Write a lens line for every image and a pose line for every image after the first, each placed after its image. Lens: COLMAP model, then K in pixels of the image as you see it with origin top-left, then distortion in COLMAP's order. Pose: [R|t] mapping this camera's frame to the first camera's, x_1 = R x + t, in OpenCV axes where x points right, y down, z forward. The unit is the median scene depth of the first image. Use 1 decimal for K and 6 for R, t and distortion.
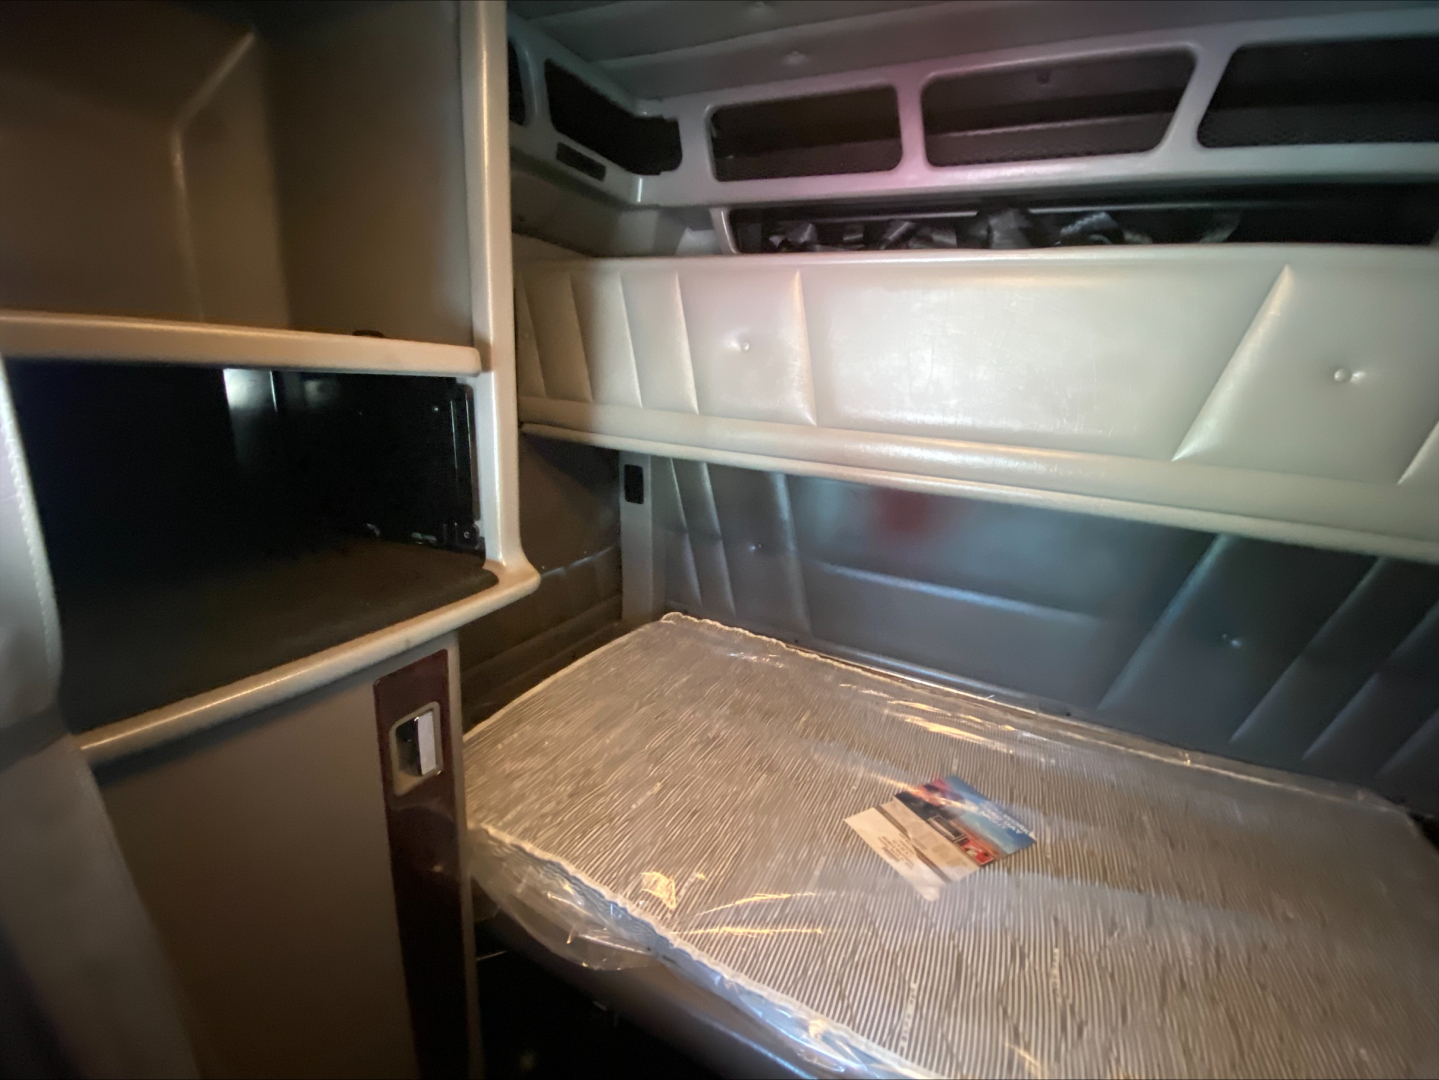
lens RADIAL K [[577.1, 0, 715.7], [0, 577.1, 538.3], [0, 0, 1]] dist [0.002138, -0.011840]
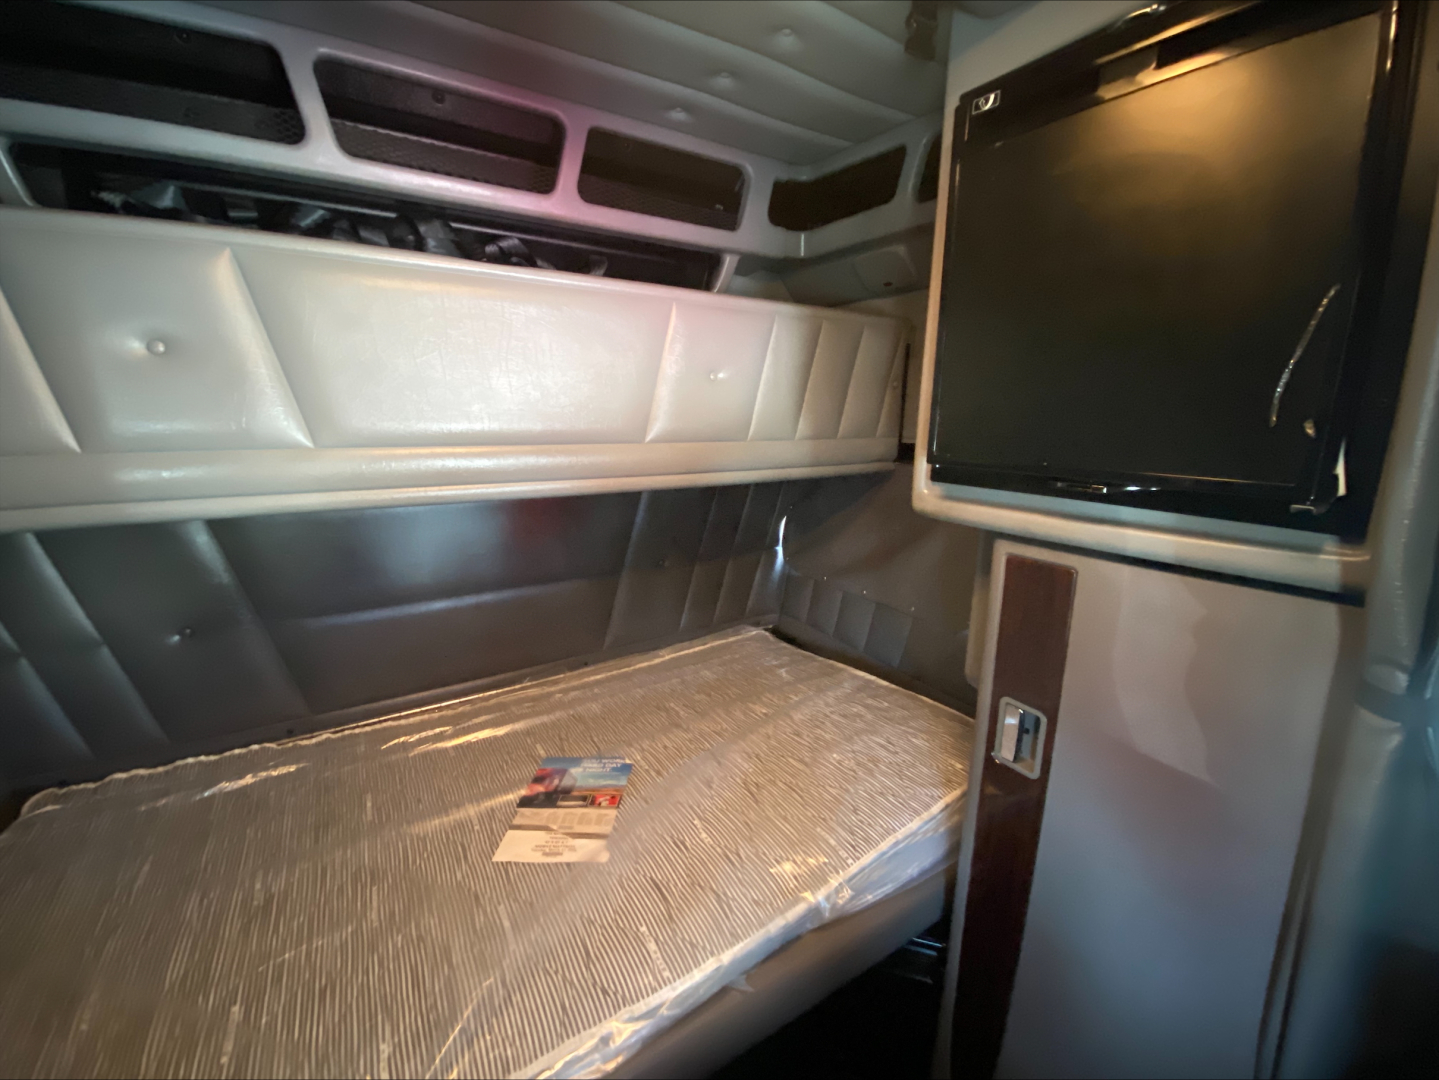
lens RADIAL K [[577.1, 0, 715.7], [0, 577.1, 538.3], [0, 0, 1]] dist [0.002138, -0.011840]
pose [[0.510198, -0.247199, 0.823766, -0.217752], [0.256773, 0.957902, 0.128419, -0.033780], [-0.820832, 0.146002, 0.552193, 0.112253]]
